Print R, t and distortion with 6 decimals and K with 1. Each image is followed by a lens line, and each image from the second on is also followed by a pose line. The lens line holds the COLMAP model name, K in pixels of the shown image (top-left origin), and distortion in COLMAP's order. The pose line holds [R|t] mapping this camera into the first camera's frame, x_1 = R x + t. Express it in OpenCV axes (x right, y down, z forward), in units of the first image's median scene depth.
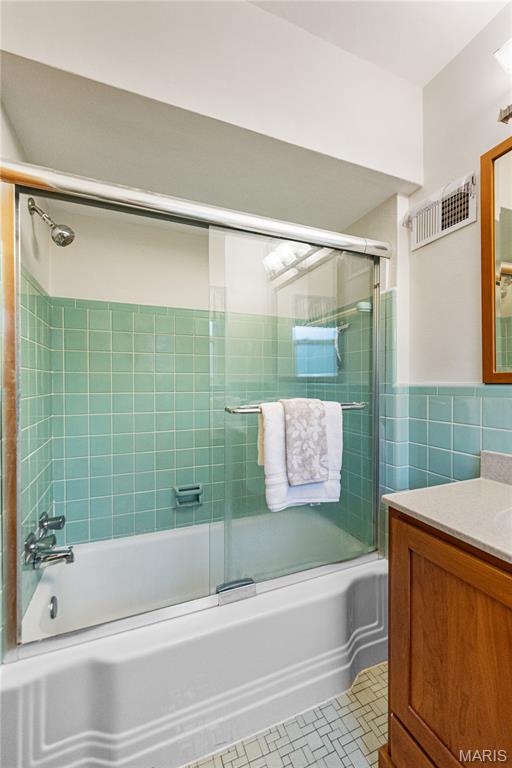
lens RADIAL K [[310.4, 0, 256.0], [0, 310.4, 384.0], [0, 0, 1]] dist [-0.000353, 0.000030]
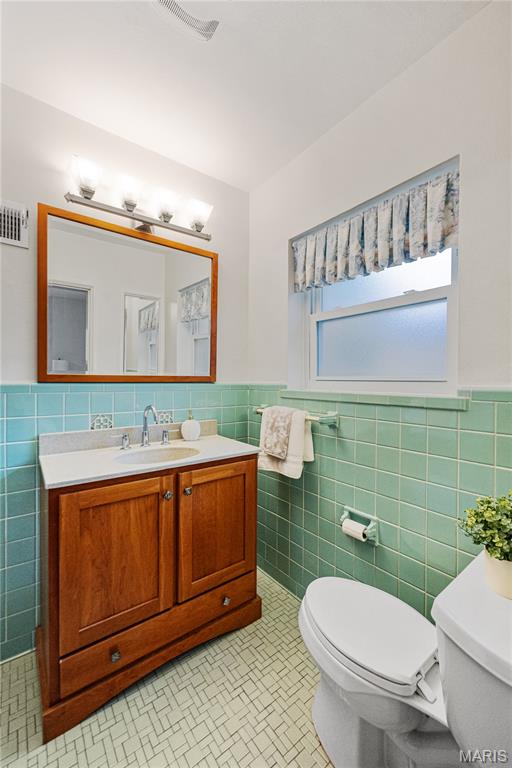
lens RADIAL K [[310.4, 0, 256.0], [0, 310.4, 384.0], [0, 0, 1]] dist [-0.000353, 0.000030]
pose [[-0.260824, -0.009570, 0.965339, -0.741682], [-0.001851, 0.999954, 0.009414, -0.008100], [-0.965385, 0.000668, -0.260830, 0.485061]]
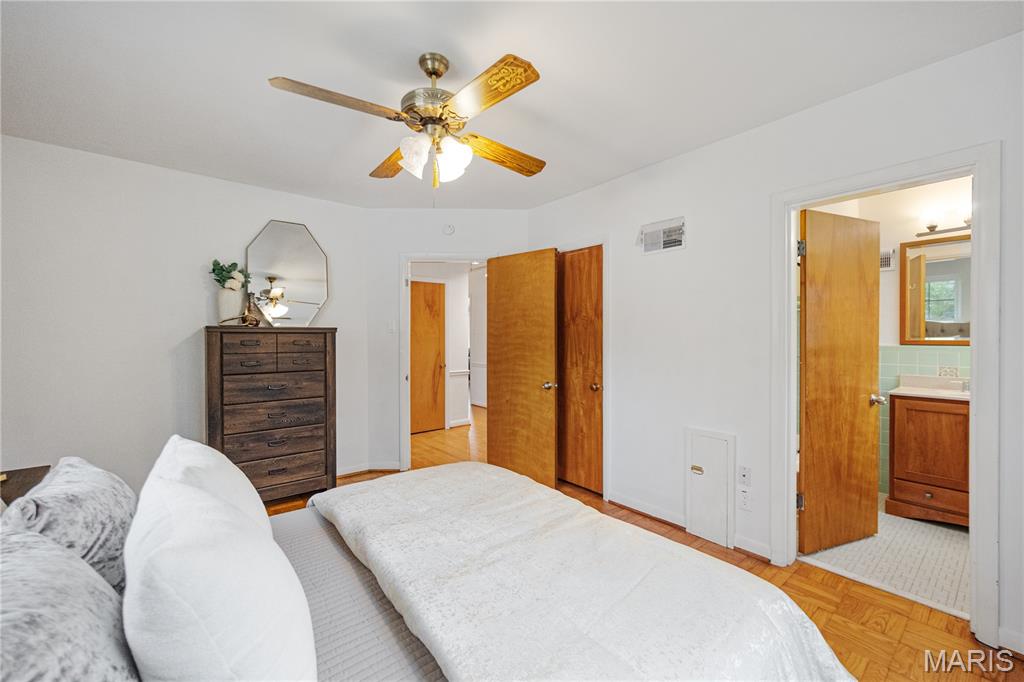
lens RADIAL K [[413.9, 0, 505.3], [0, 413.9, 341.8], [0, 0, 1]] dist [-0.000353, 0.000030]
pose [[0.958361, -0.000418, 0.285560, -2.879693], [-0.000935, 0.999989, 0.004601, -0.033694], [-0.285559, -0.004676, 0.958350, -1.051707]]
